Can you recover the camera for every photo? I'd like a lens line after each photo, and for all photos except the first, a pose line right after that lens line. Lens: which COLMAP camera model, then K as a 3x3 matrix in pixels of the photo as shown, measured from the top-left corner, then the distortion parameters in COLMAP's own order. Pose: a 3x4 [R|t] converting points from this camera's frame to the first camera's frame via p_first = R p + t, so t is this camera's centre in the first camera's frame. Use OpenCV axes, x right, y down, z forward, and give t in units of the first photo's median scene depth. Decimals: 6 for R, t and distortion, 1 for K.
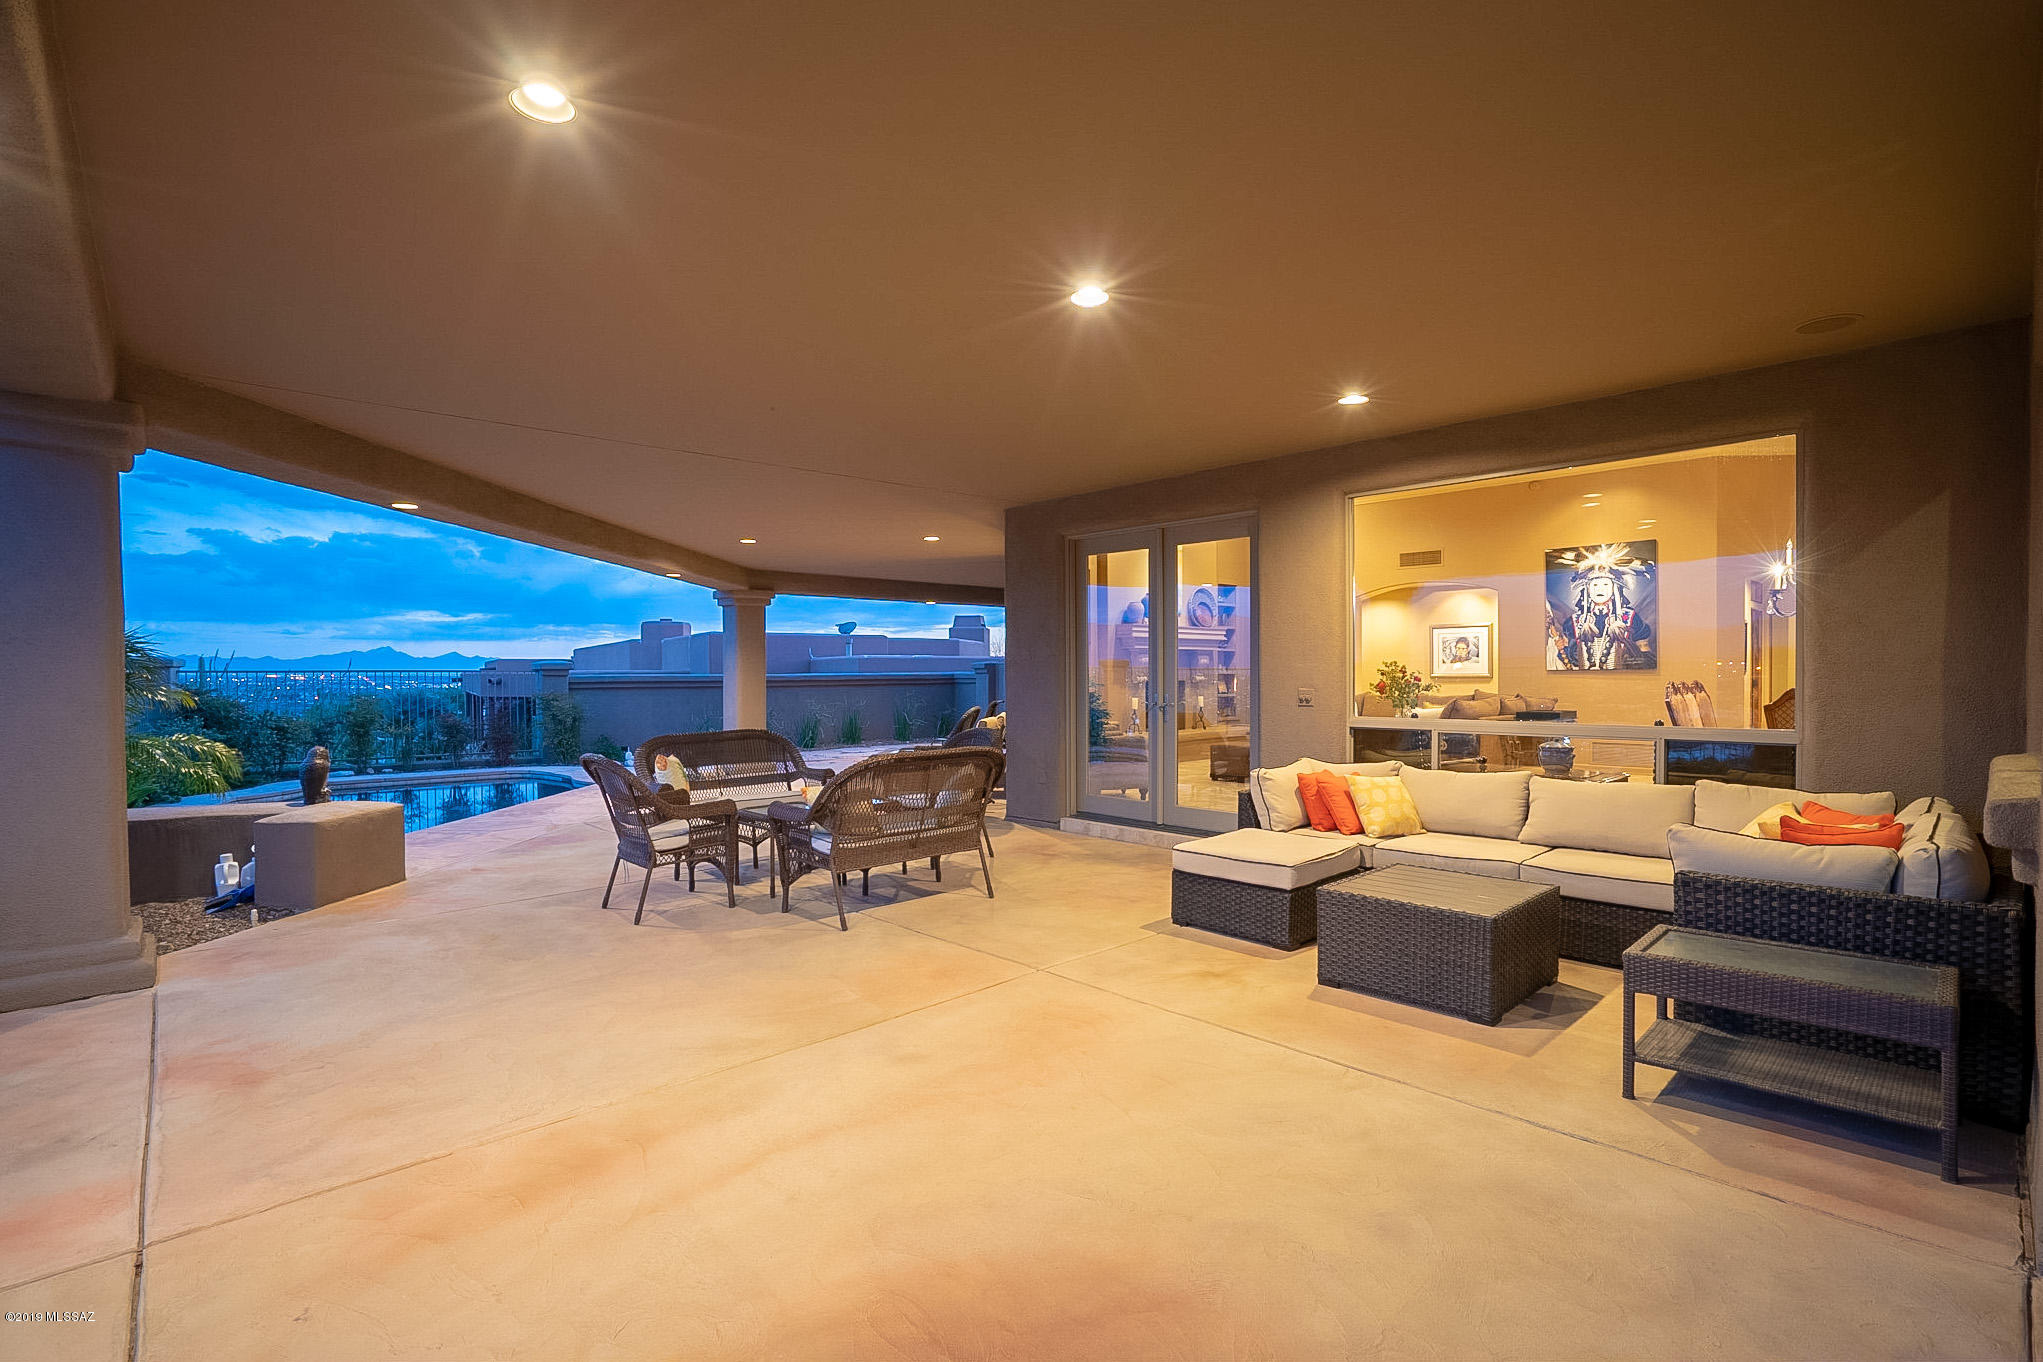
lens RADIAL K [[949.0, 0, 1016.4], [0, 949.0, 684.8], [0, 0, 1]] dist [0.003293, 0.000447]
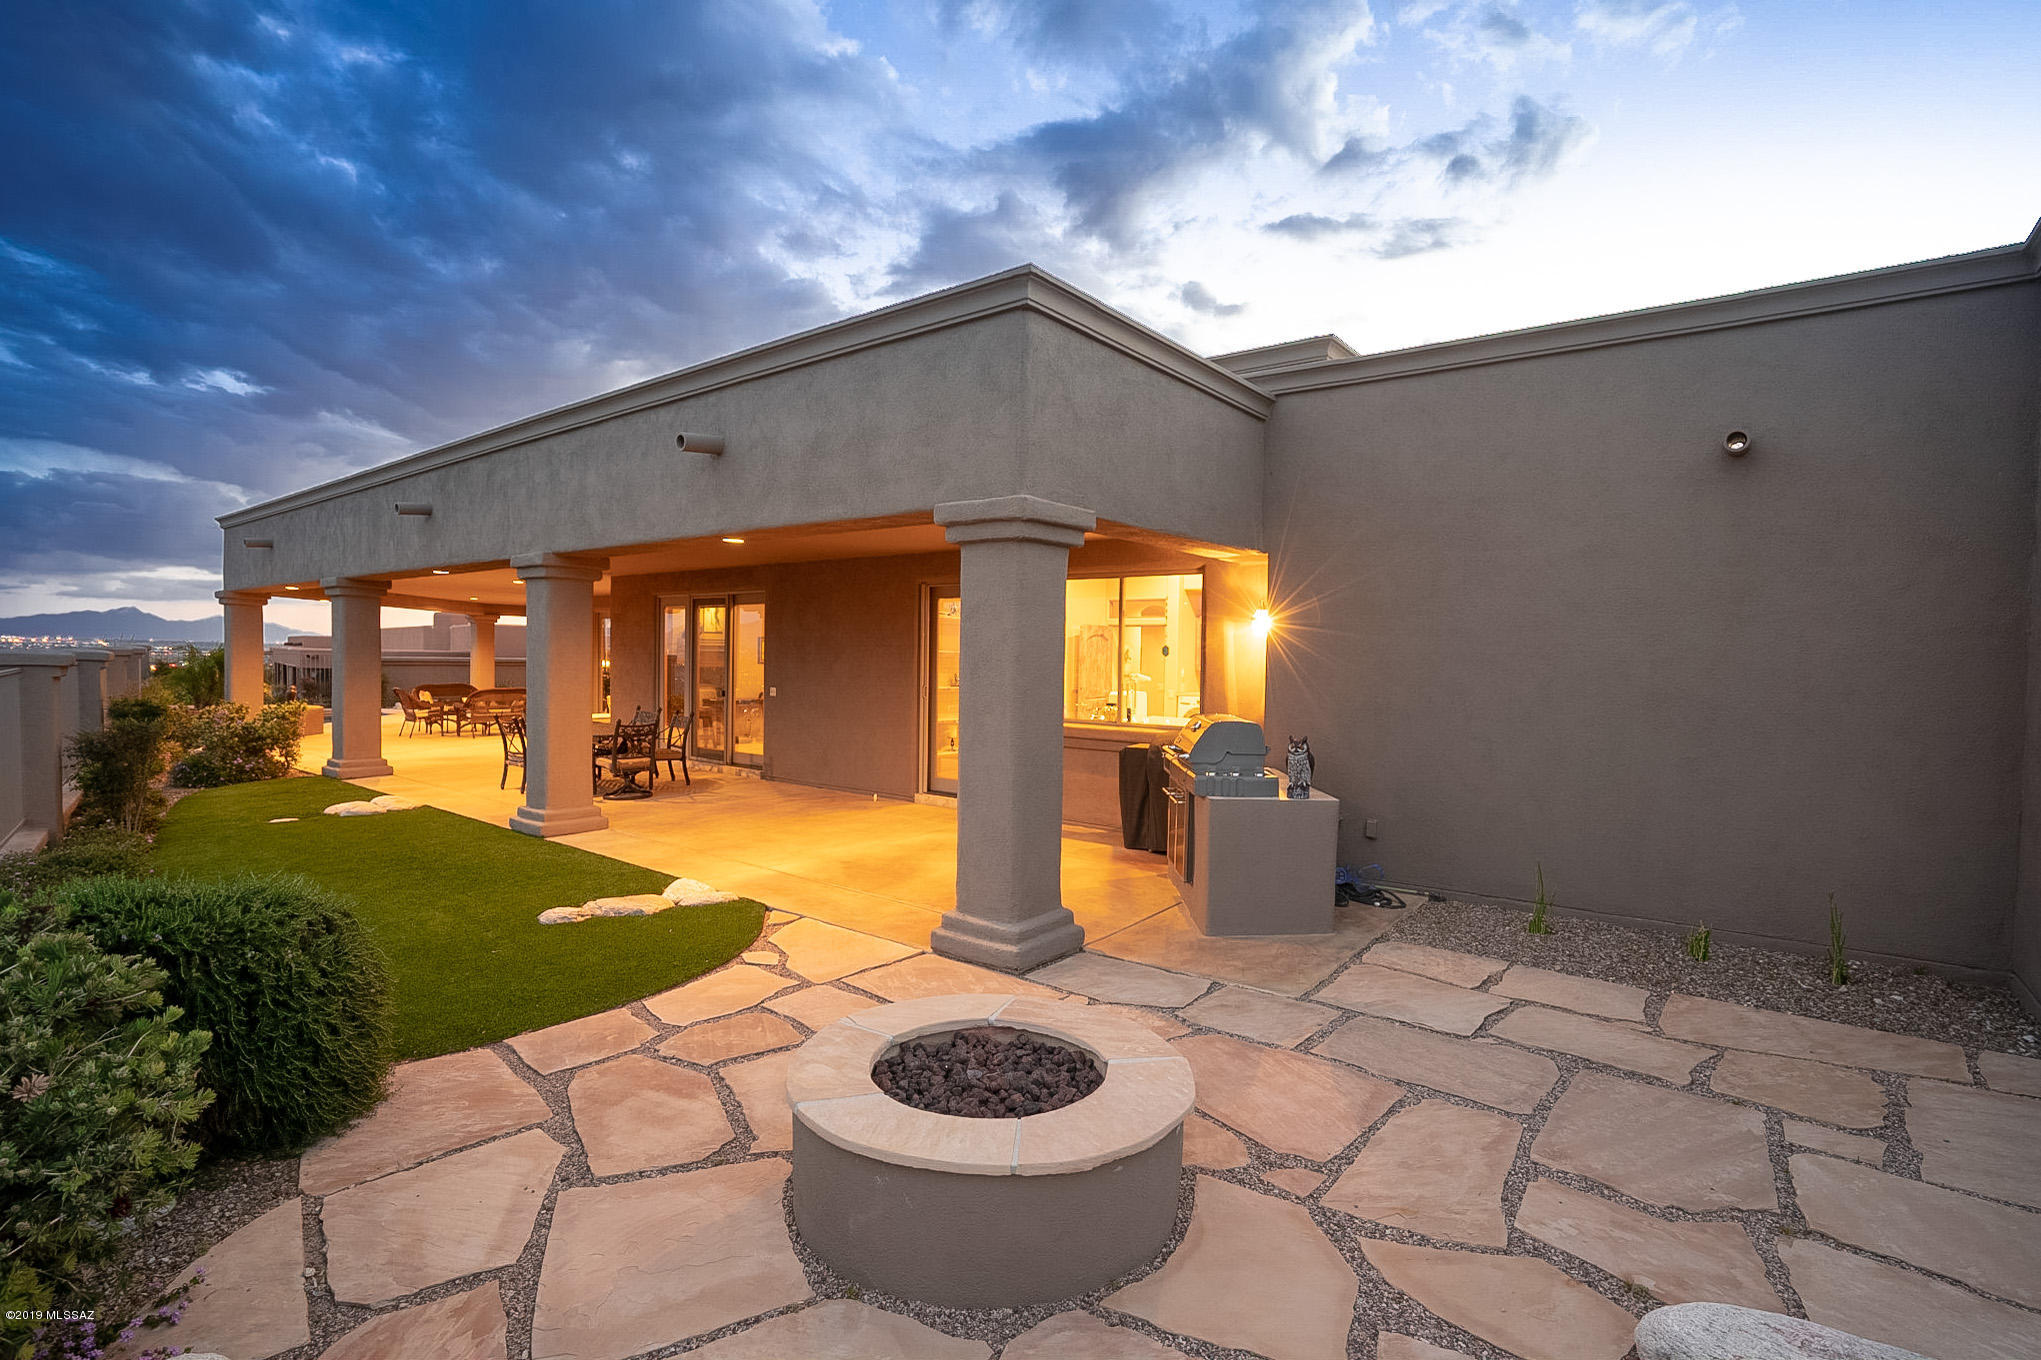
lens RADIAL K [[948.1, 0, 1028.6], [0, 948.1, 673.2], [0, 0, 1]] dist [0.003293, 0.000447]
pose [[0.983432, 0.027922, 0.179111, 0.462495], [-0.028370, 0.999597, -0.000064, -0.015387], [-0.179041, -0.005019, 0.983829, -1.089206]]
